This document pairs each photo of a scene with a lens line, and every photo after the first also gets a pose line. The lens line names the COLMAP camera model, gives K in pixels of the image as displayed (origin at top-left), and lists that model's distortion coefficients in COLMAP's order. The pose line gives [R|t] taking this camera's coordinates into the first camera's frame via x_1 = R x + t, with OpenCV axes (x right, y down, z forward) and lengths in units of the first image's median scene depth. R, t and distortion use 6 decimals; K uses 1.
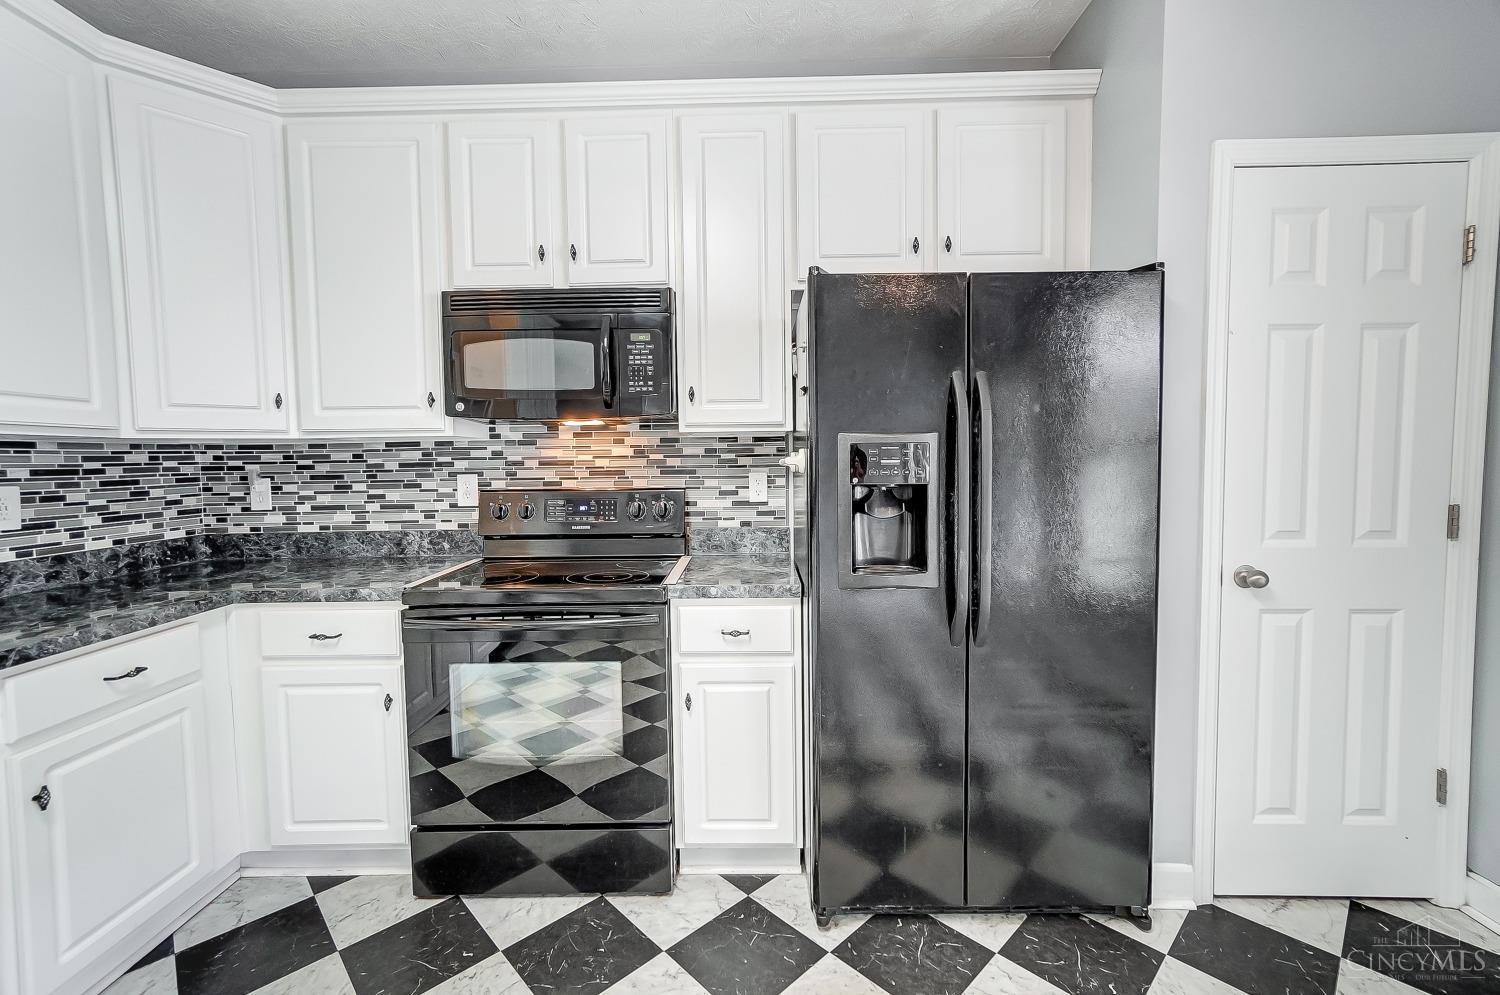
lens RADIAL K [[669.1, 0, 752.9], [0, 669.1, 492.0], [0, 0, 1]] dist [-0.035264, 0.018381]
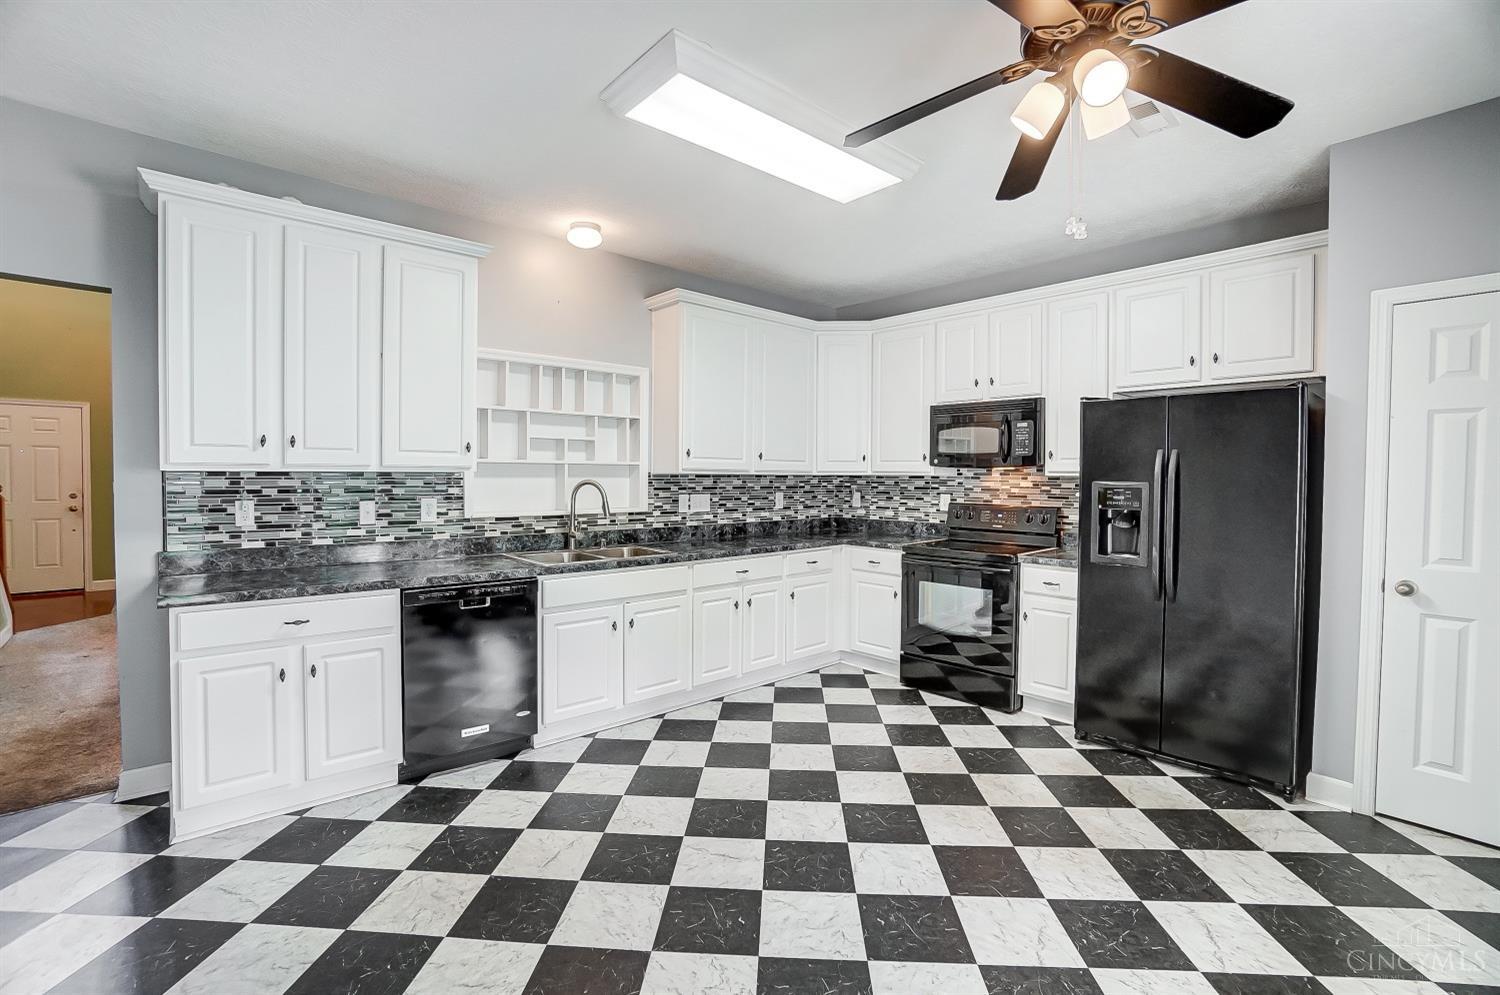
lens RADIAL K [[673.0, 0, 743.1], [0, 673.0, 489.5], [0, 0, 1]] dist [-0.034031, 0.000696]
pose [[0.674886, 0.033650, -0.737154, 0.617416], [-0.052216, 0.998633, -0.002219, -0.005467], [0.736072, 0.039989, 0.675721, -0.750181]]
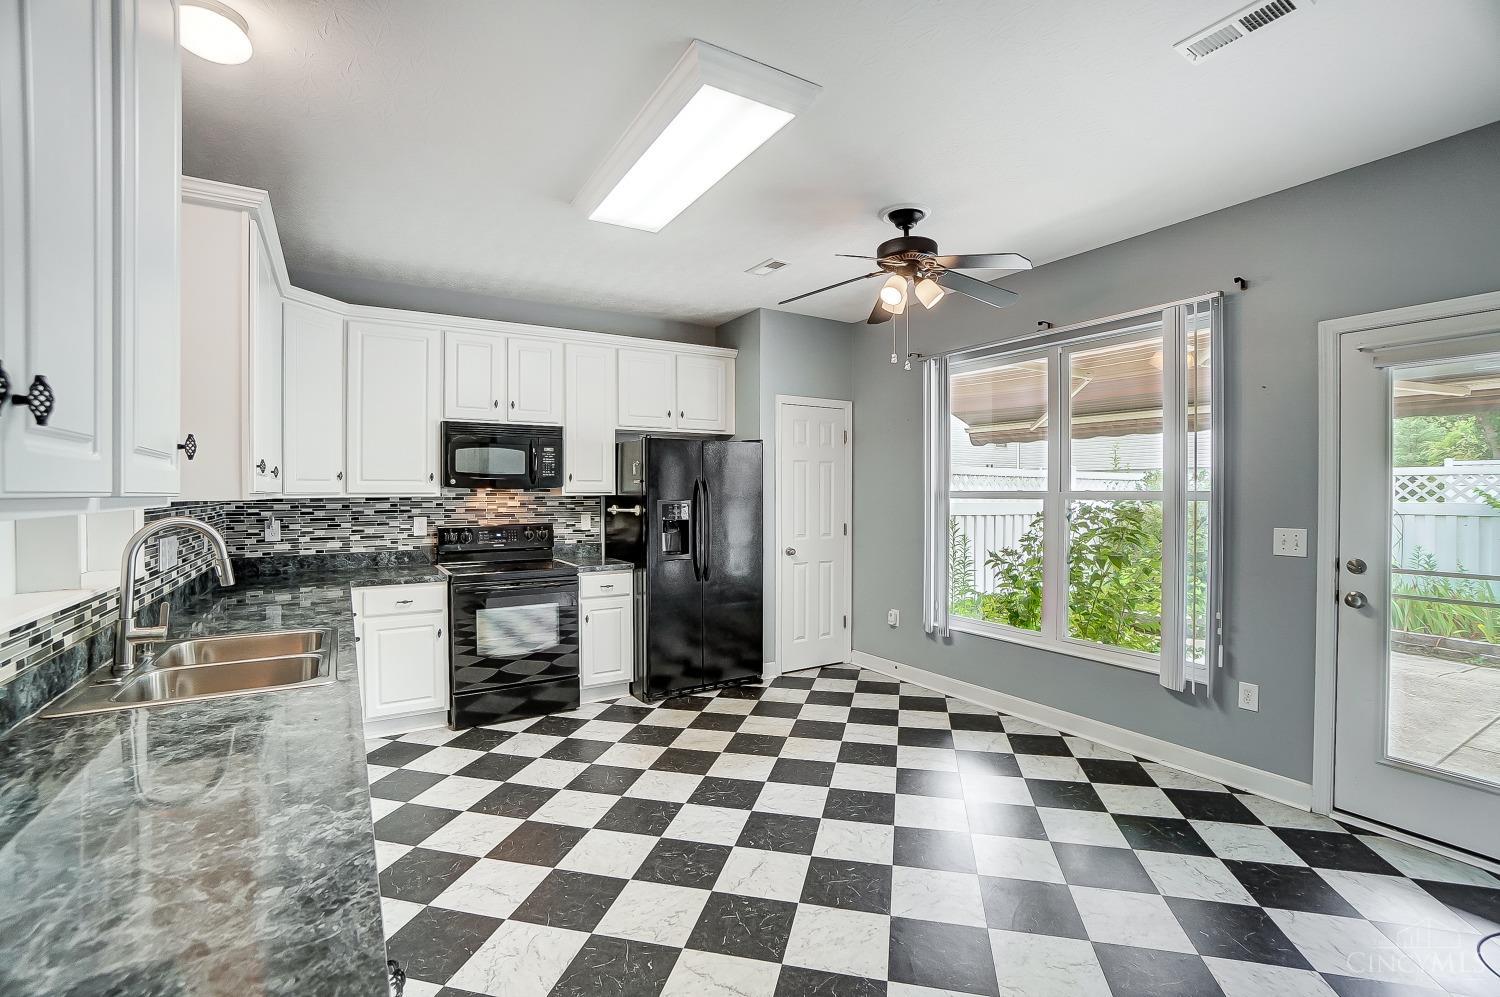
lens RADIAL K [[681.8, 0, 750.0], [0, 681.8, 498.5], [0, 0, 1]] dist [-0.000414, -0.000047]
pose [[0.836372, 0.006305, 0.548126, -0.712362], [0.018237, 0.999060, -0.039320, 0.010902], [-0.547859, 0.042883, 0.835471, -0.972596]]
